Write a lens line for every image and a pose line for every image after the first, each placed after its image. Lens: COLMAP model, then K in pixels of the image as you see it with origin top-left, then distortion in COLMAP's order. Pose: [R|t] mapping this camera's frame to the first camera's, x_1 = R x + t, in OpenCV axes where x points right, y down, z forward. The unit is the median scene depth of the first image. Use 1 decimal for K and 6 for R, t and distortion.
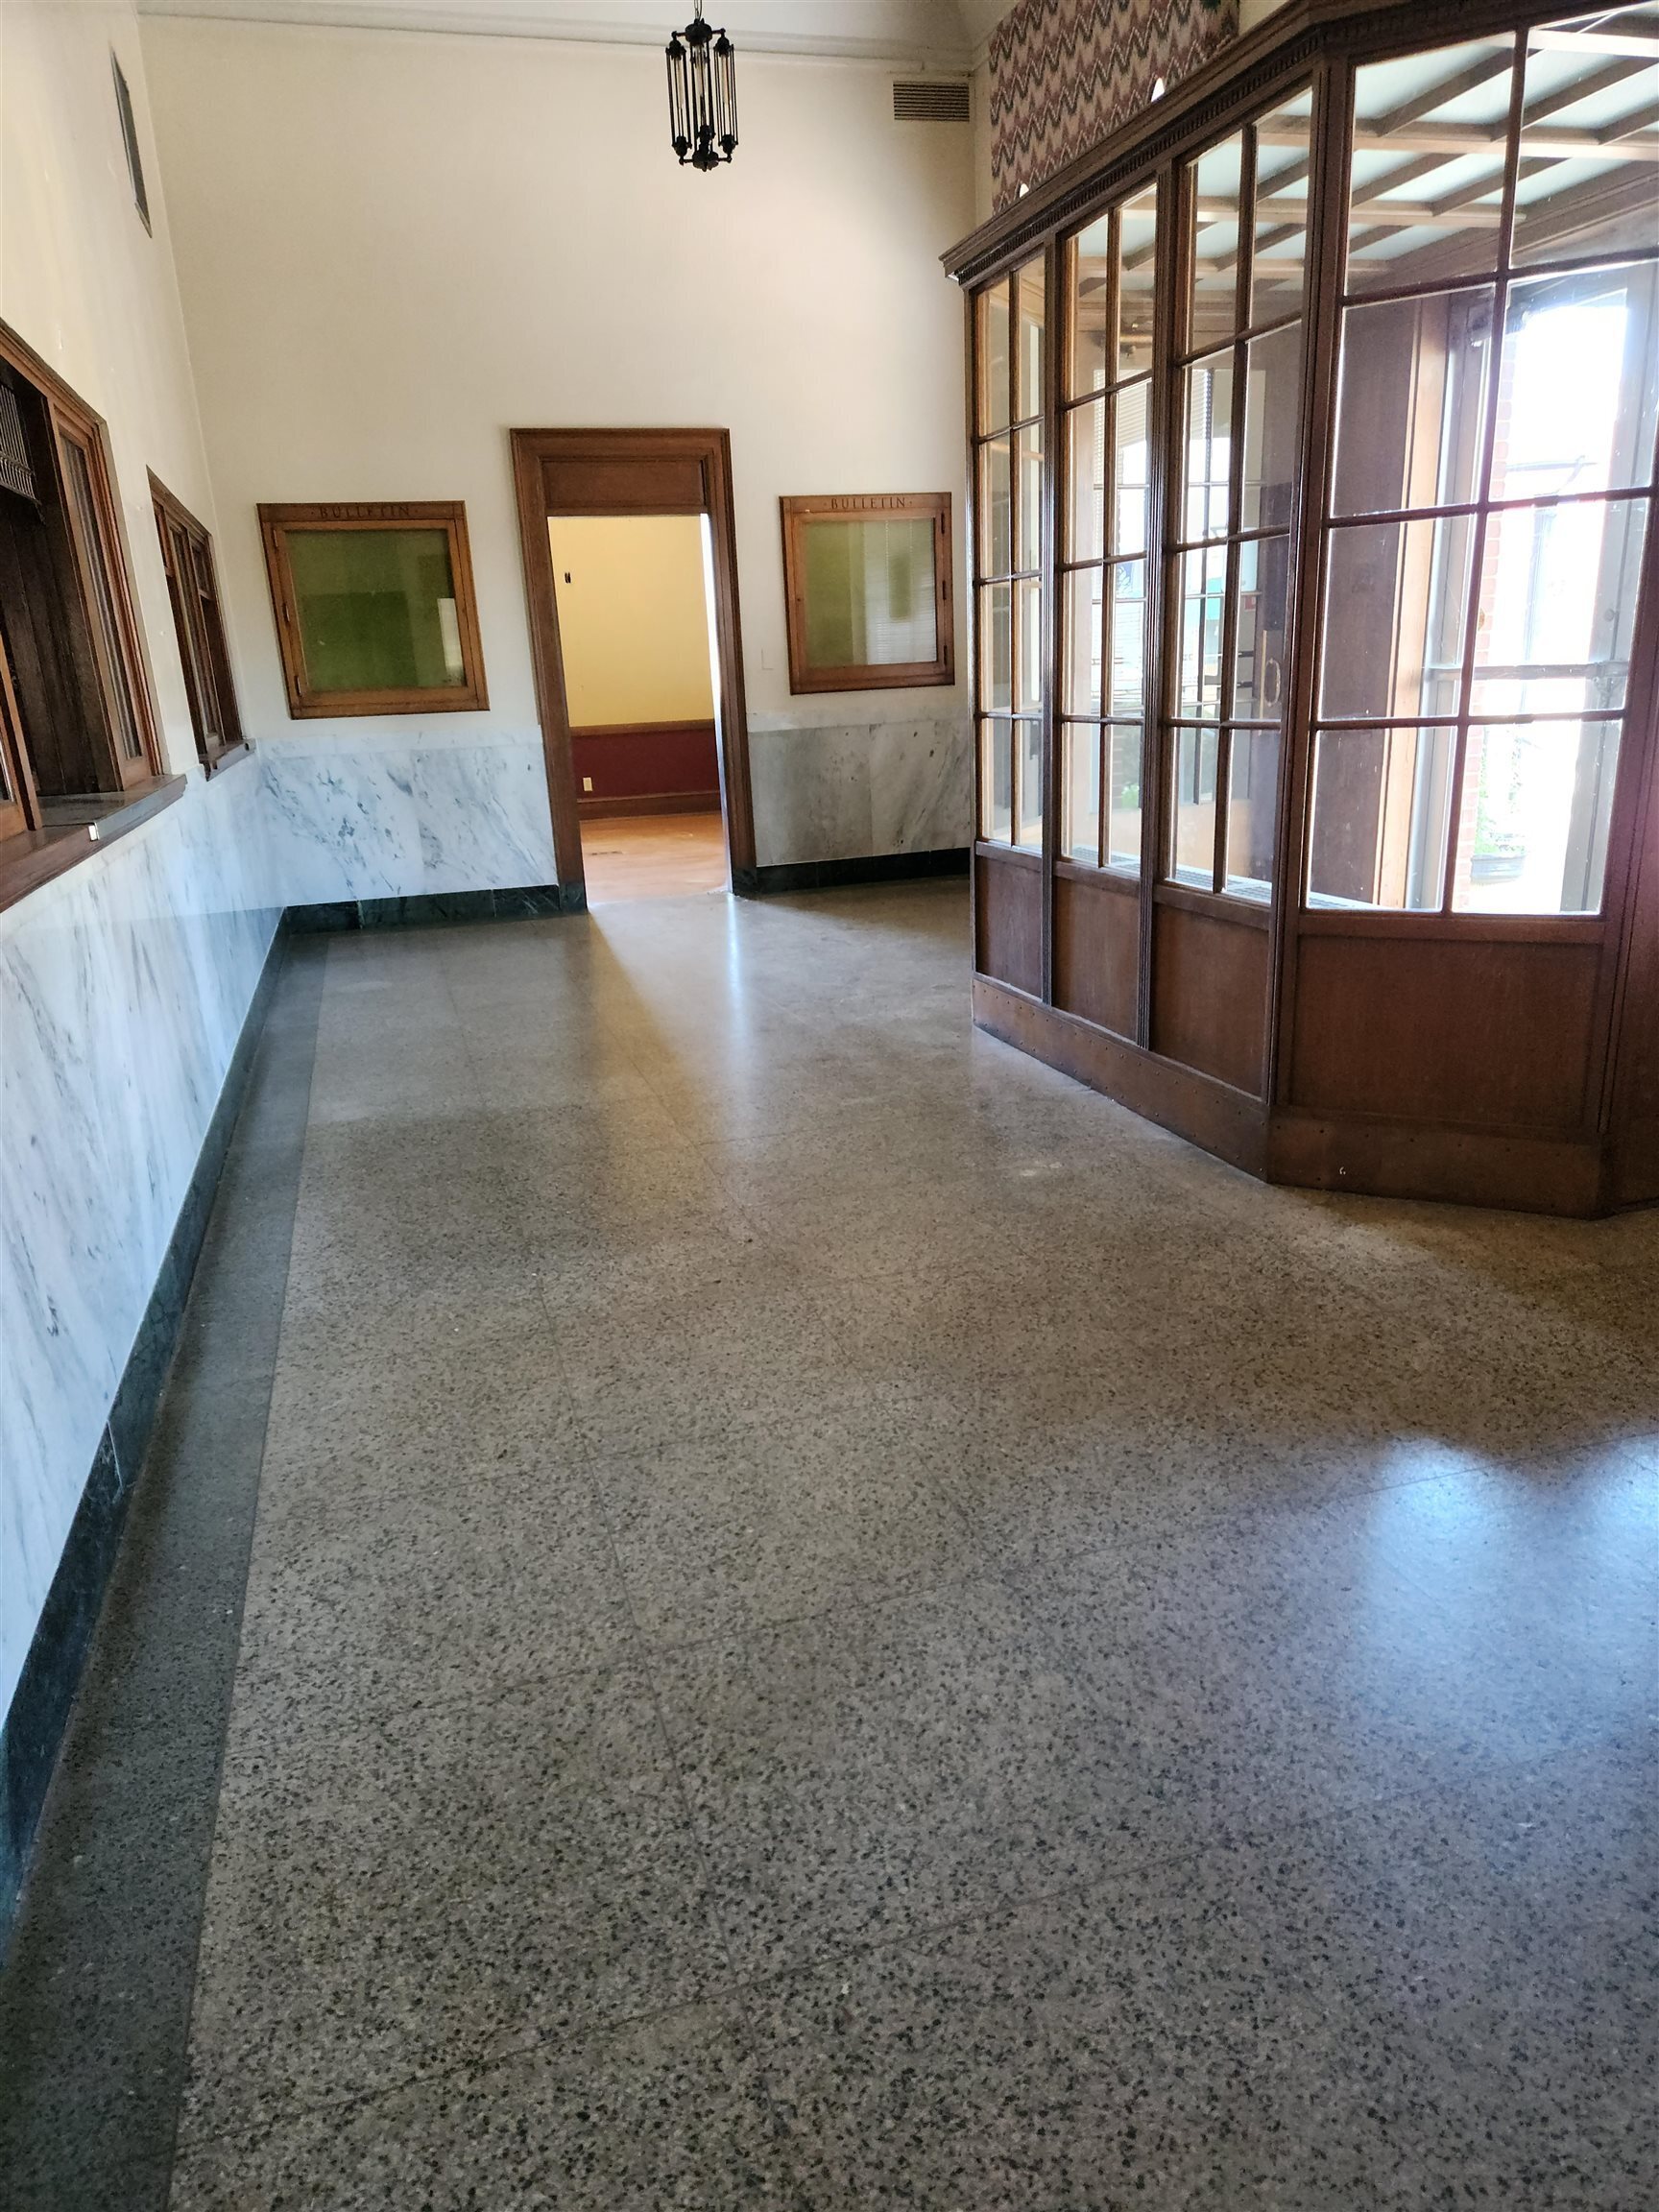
lens RADIAL K [[1477.7, 0, 829.5], [0, 1477.7, 1106.0], [0, 0, 1]] dist [0.094672, -0.079957]
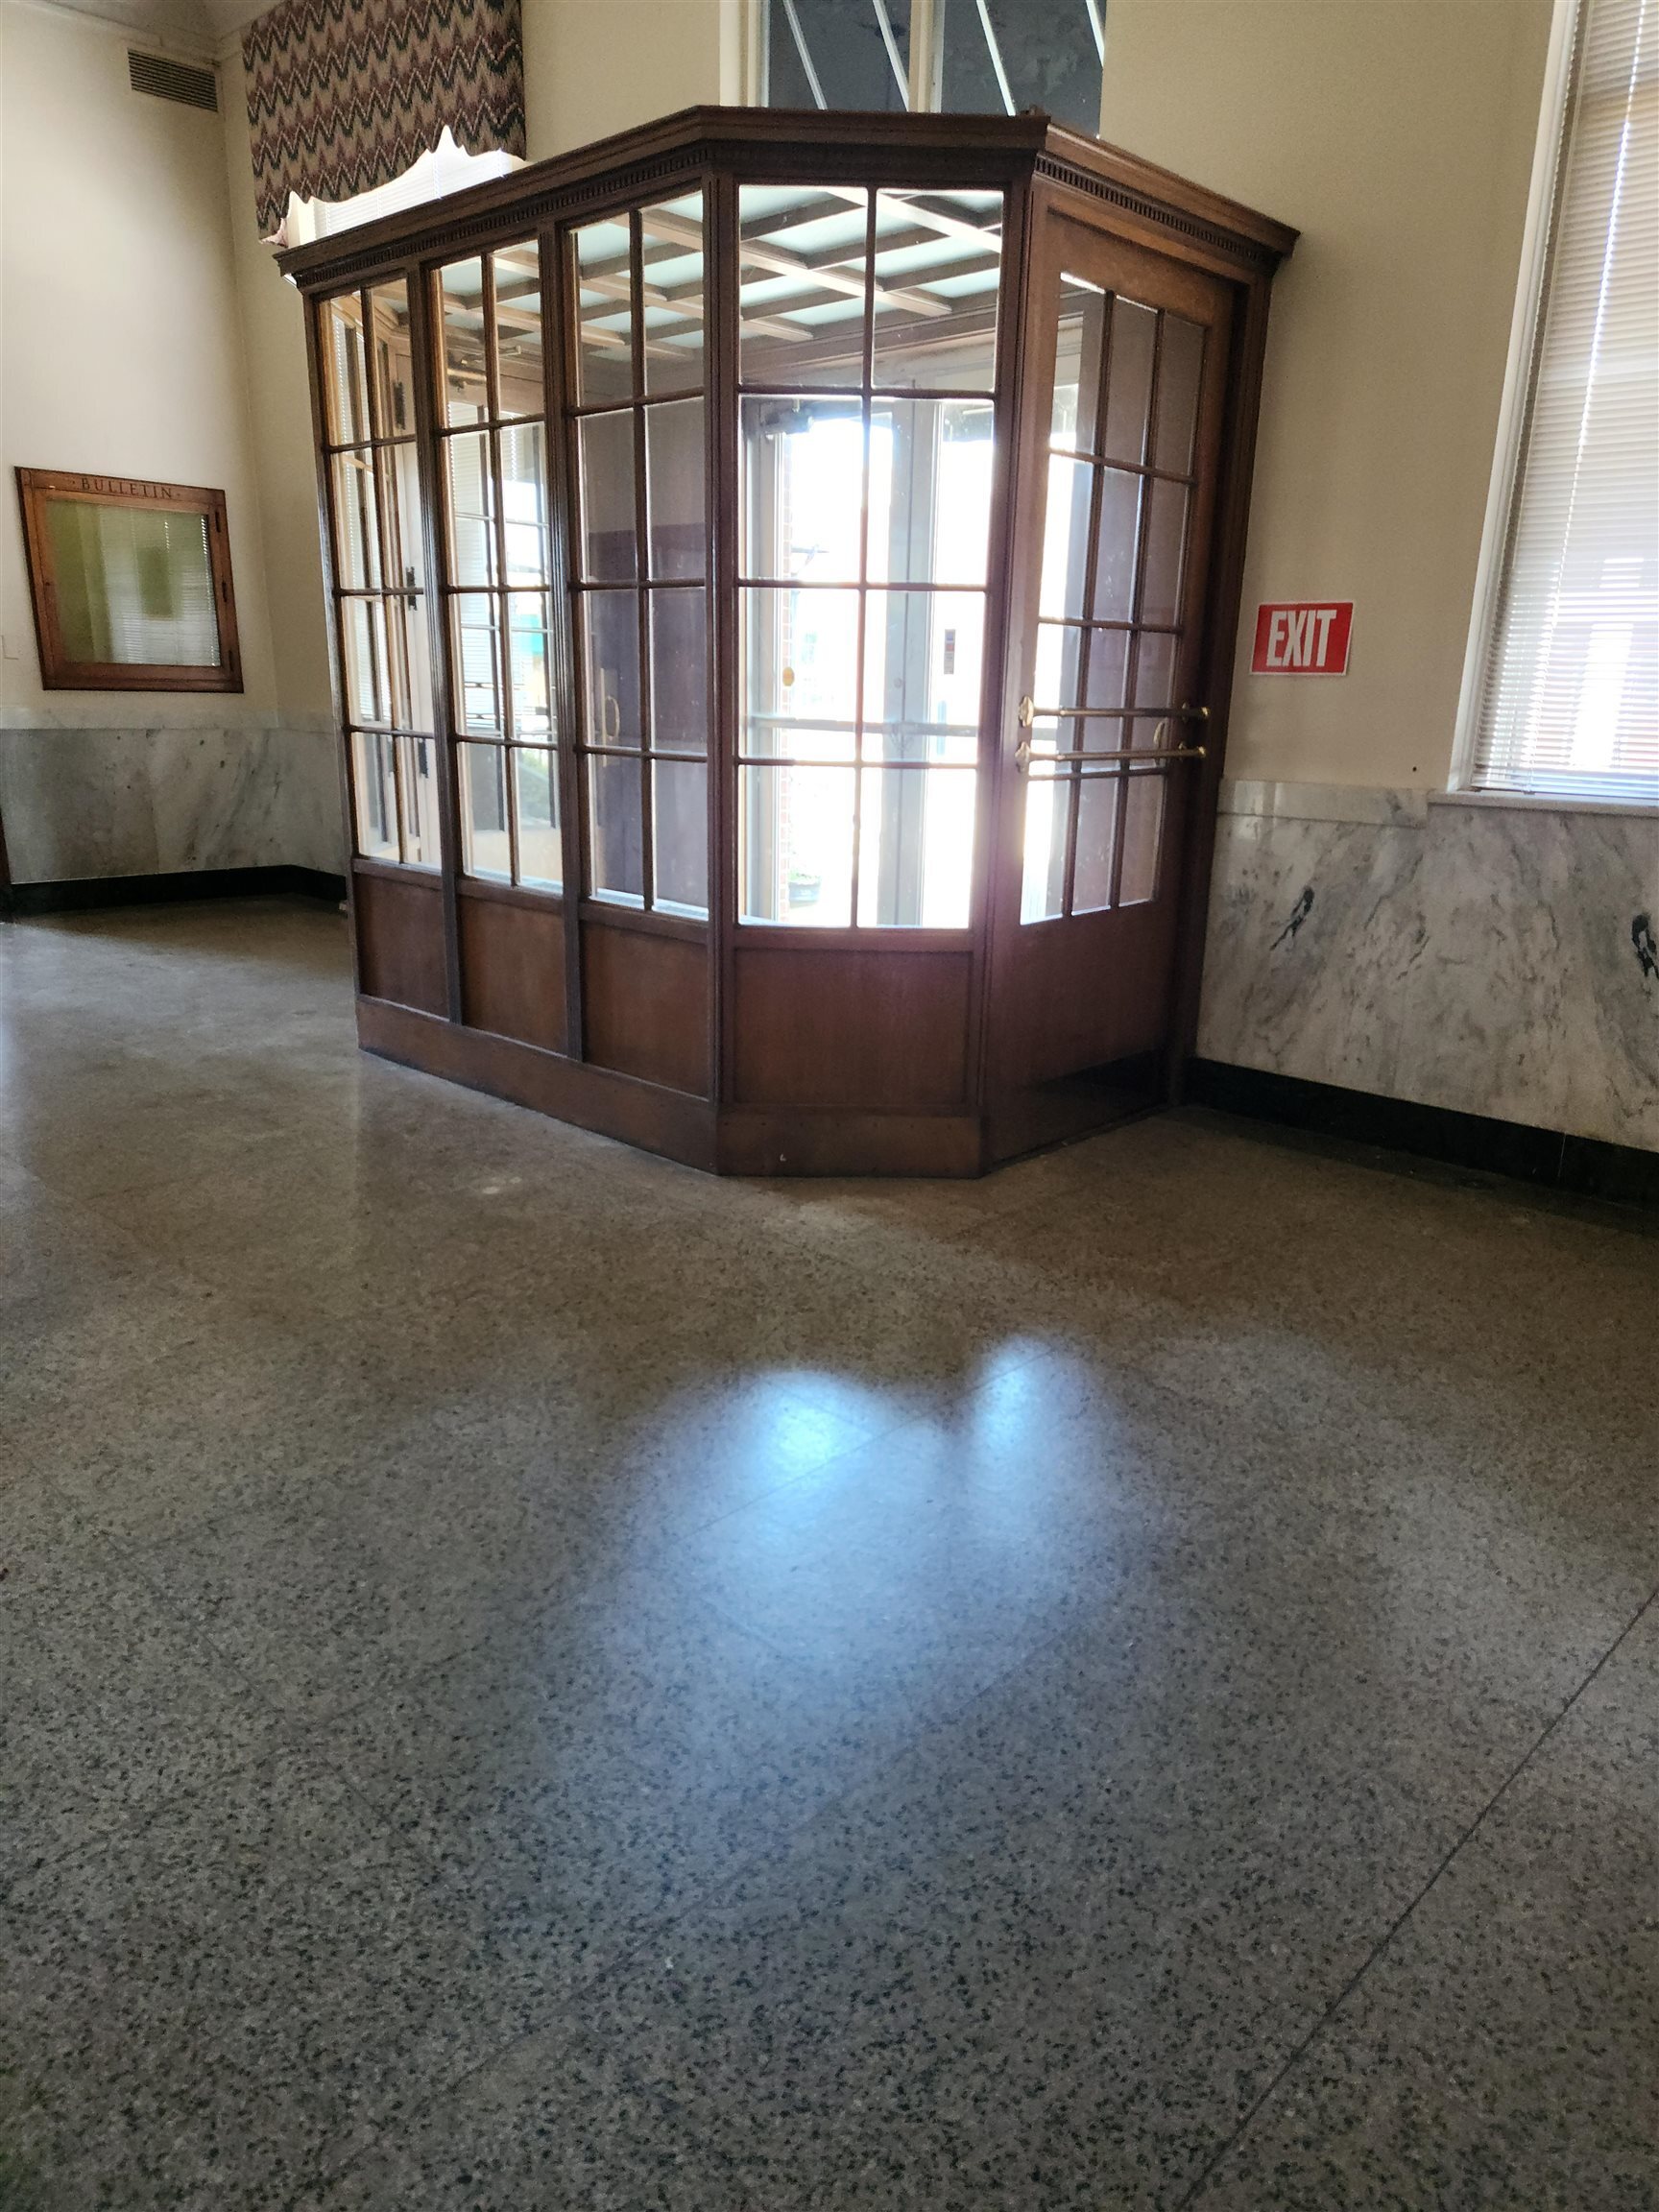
lens RADIAL K [[1468.1, 0, 878.0], [0, 1468.1, 1077.4], [0, 0, 1]] dist [0.090595, -0.073641]
pose [[0.866079, -0.061892, 0.496061, -0.161597], [0.078928, 0.996790, -0.013434, 0.004482], [-0.493637, 0.050788, 0.868184, 0.006869]]
